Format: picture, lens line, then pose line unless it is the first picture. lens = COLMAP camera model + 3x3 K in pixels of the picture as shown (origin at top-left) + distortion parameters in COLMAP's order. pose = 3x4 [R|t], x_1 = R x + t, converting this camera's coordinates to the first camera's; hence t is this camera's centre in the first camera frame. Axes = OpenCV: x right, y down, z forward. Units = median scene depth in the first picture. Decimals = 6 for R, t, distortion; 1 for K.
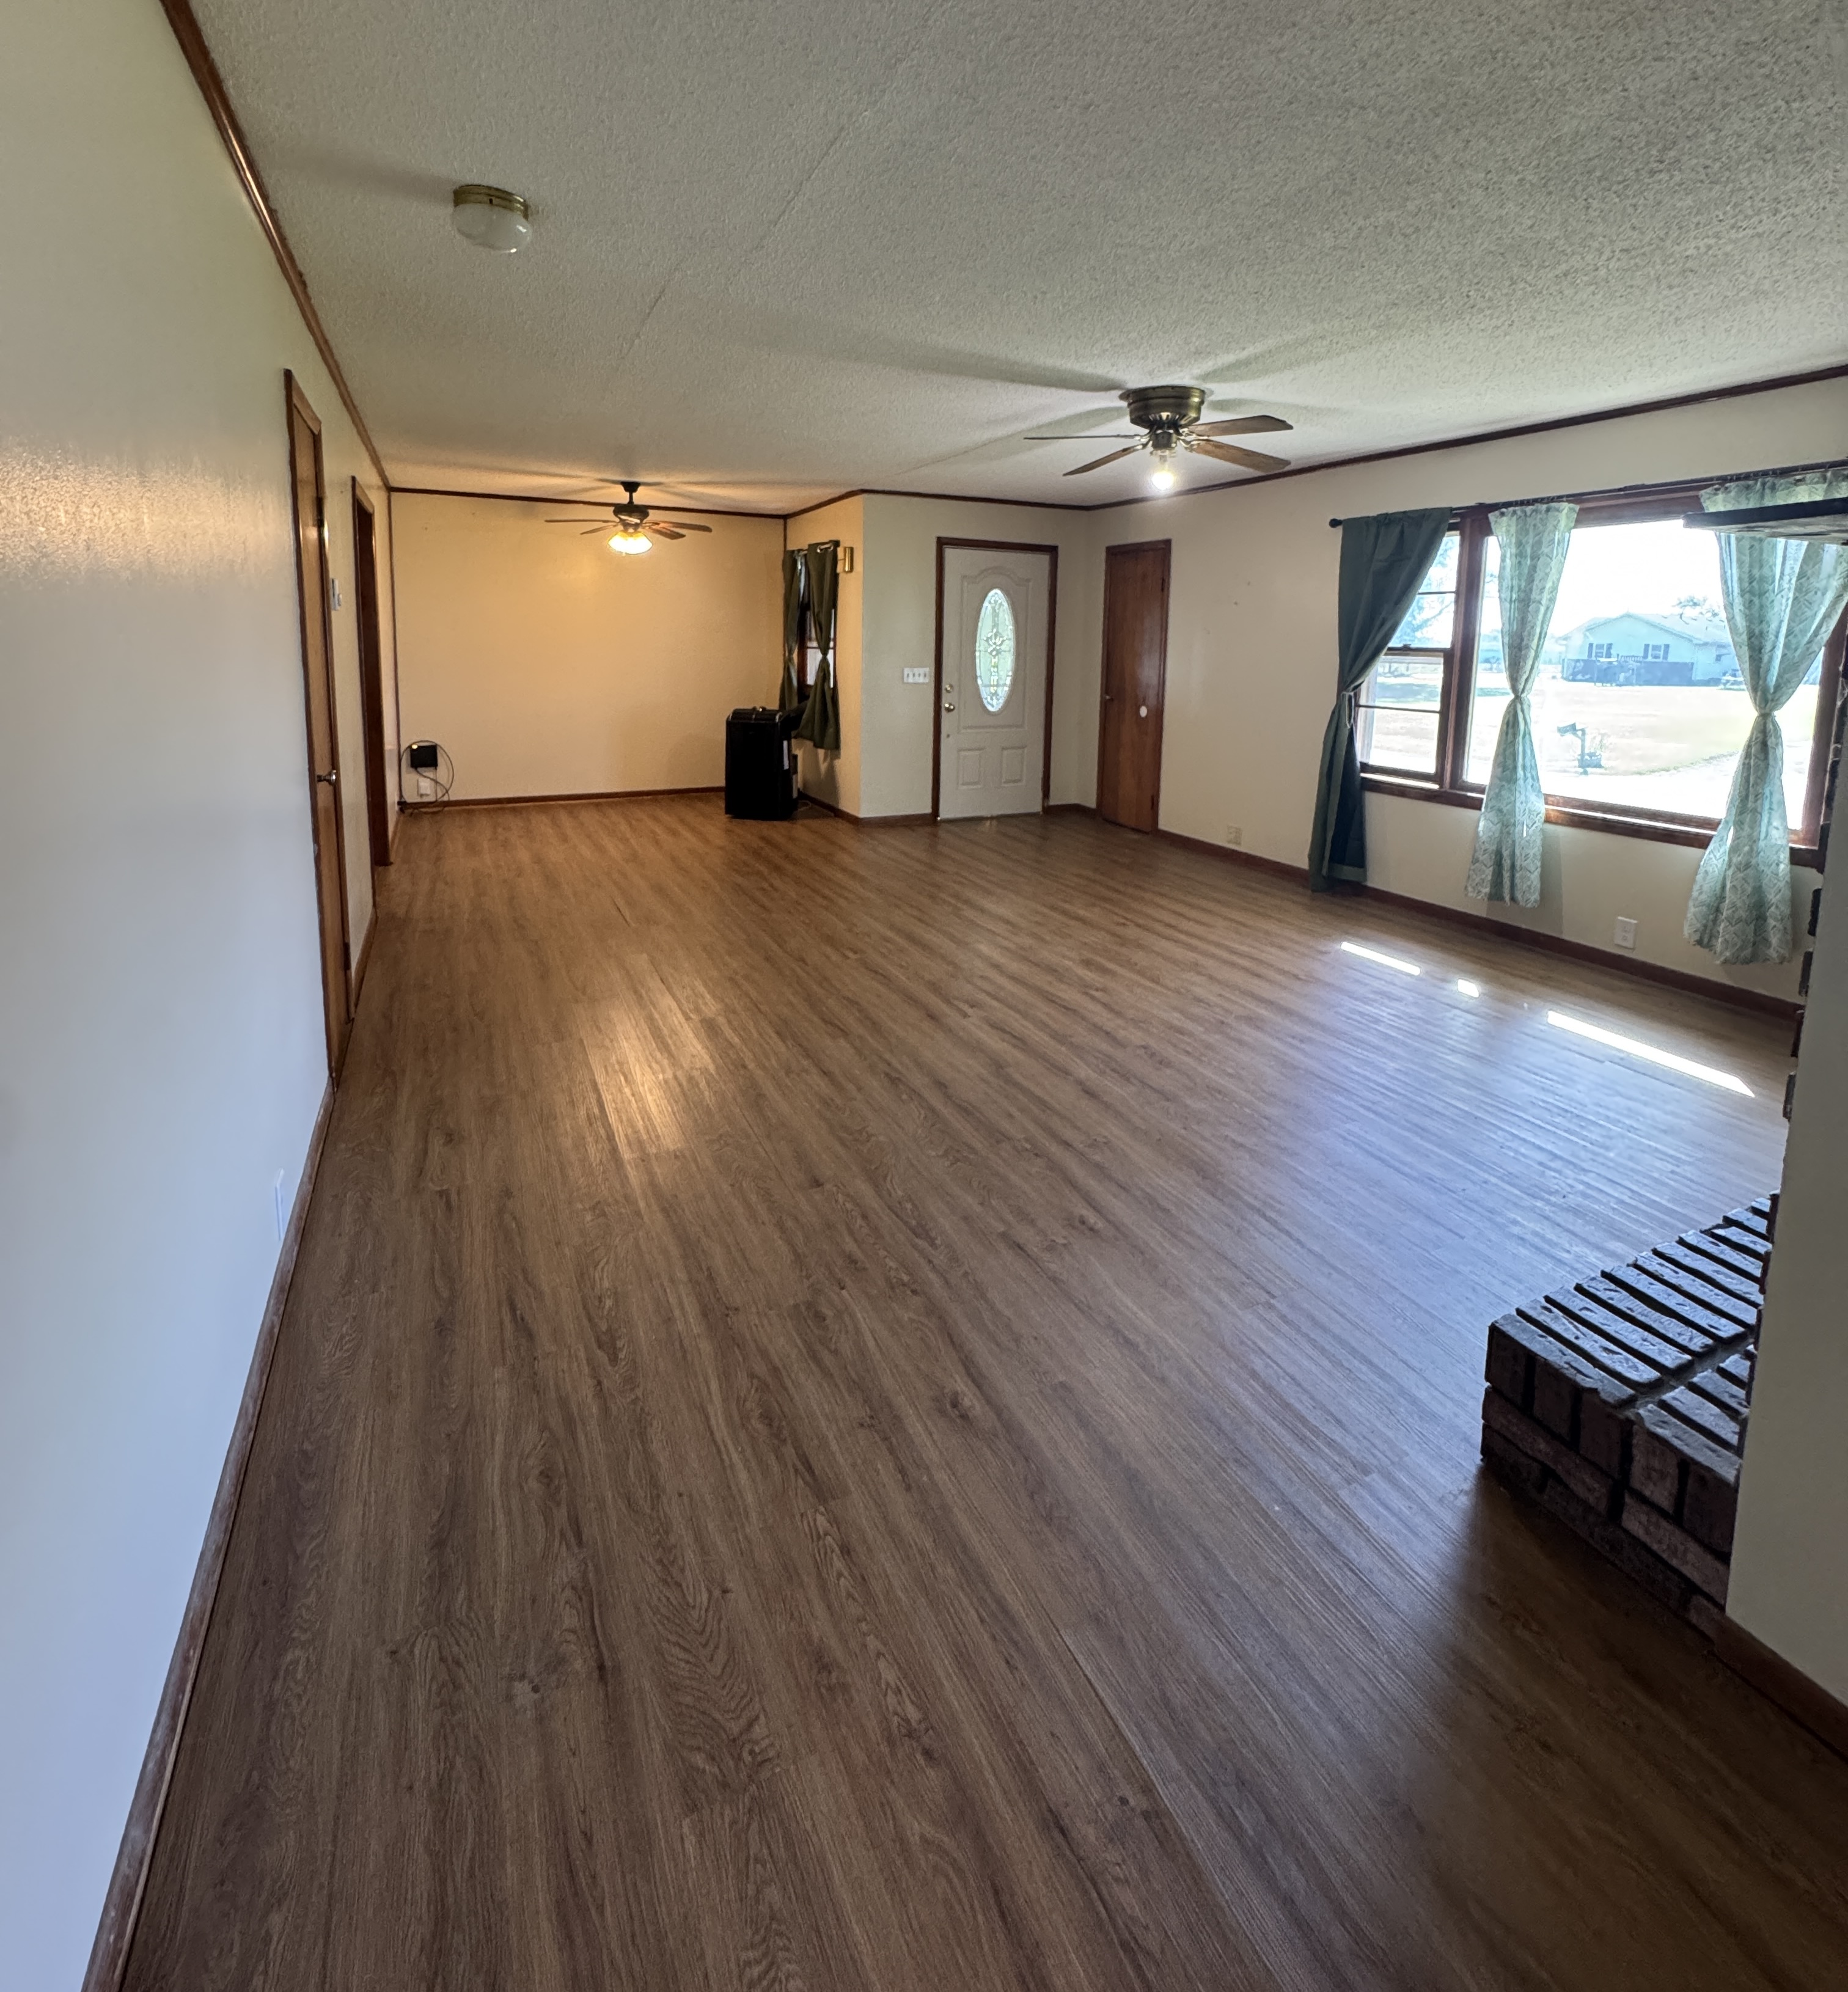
lens RADIAL K [[978.4, 0, 927.8], [0, 978.4, 759.7], [0, 0, 1]] dist [0.000978, 0.000086]
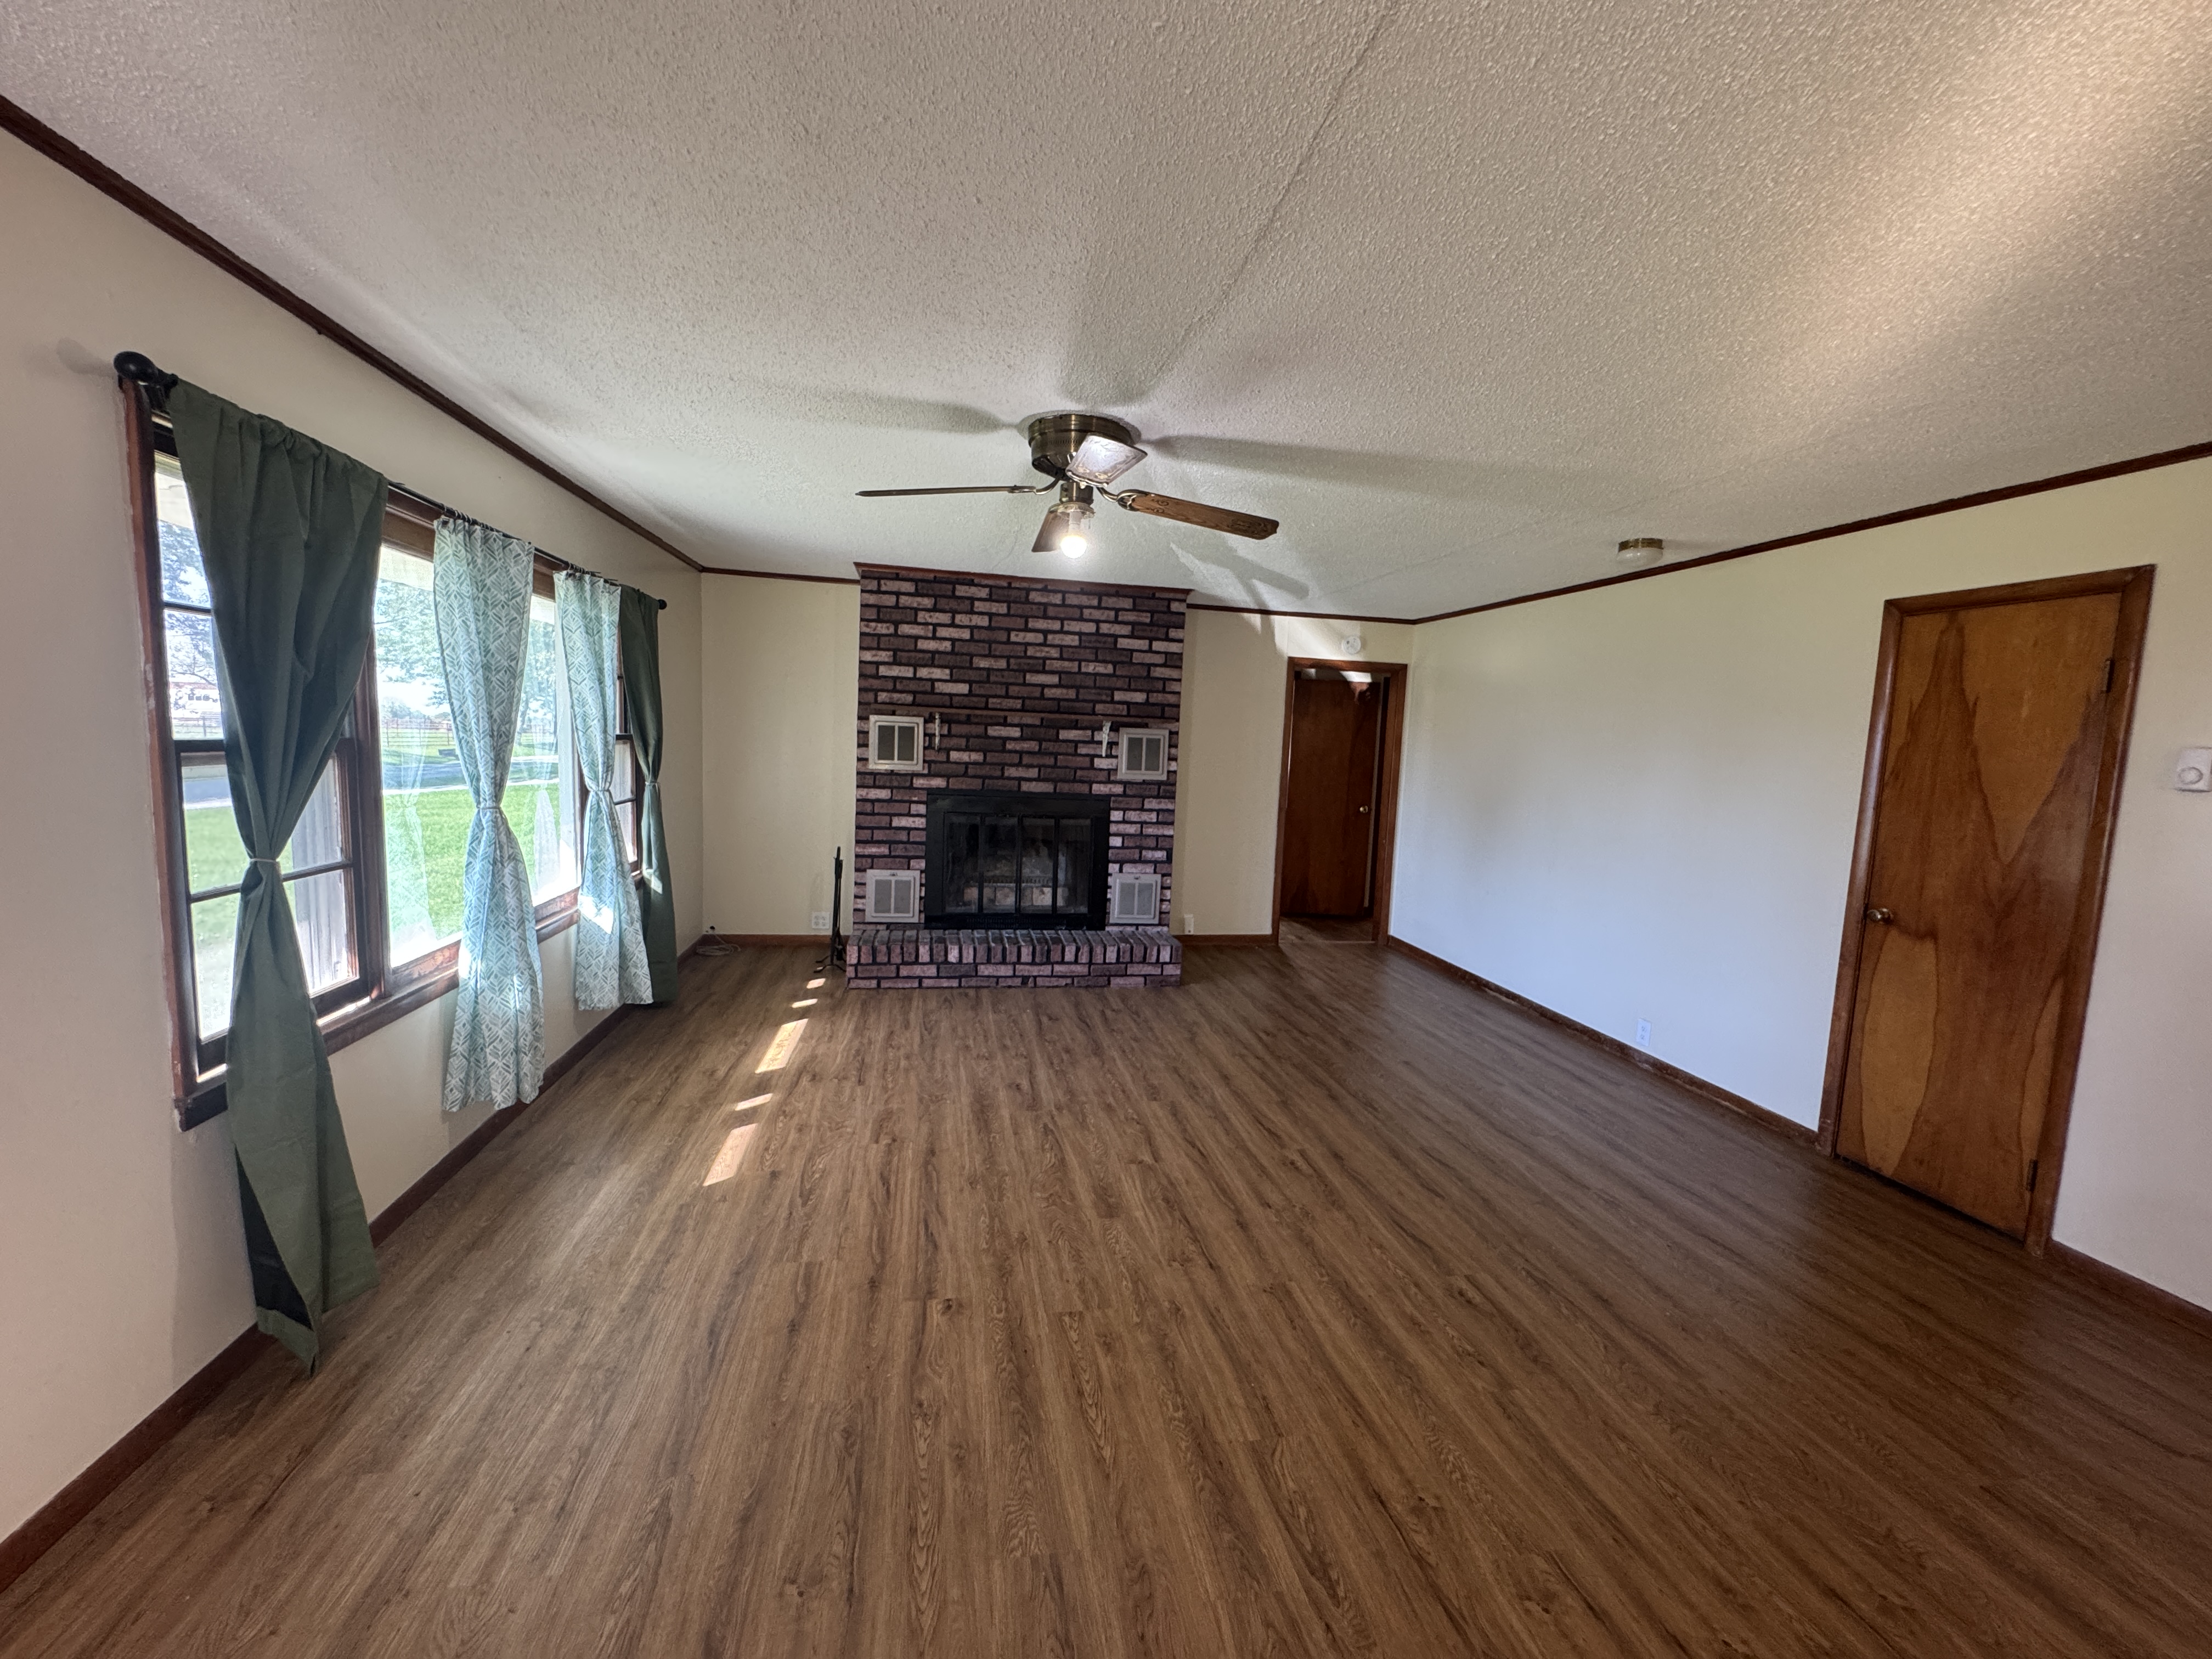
lens RADIAL K [[887.9, 0, 1101.0], [0, 887.9, 825.8], [0, 0, 1]] dist [-0.000619, 0.000050]
pose [[-0.961716, -0.084252, 0.260774, 0.018711], [-0.024877, 0.974479, 0.223096, -0.167305], [-0.272915, 0.208068, -0.939268, 1.218341]]
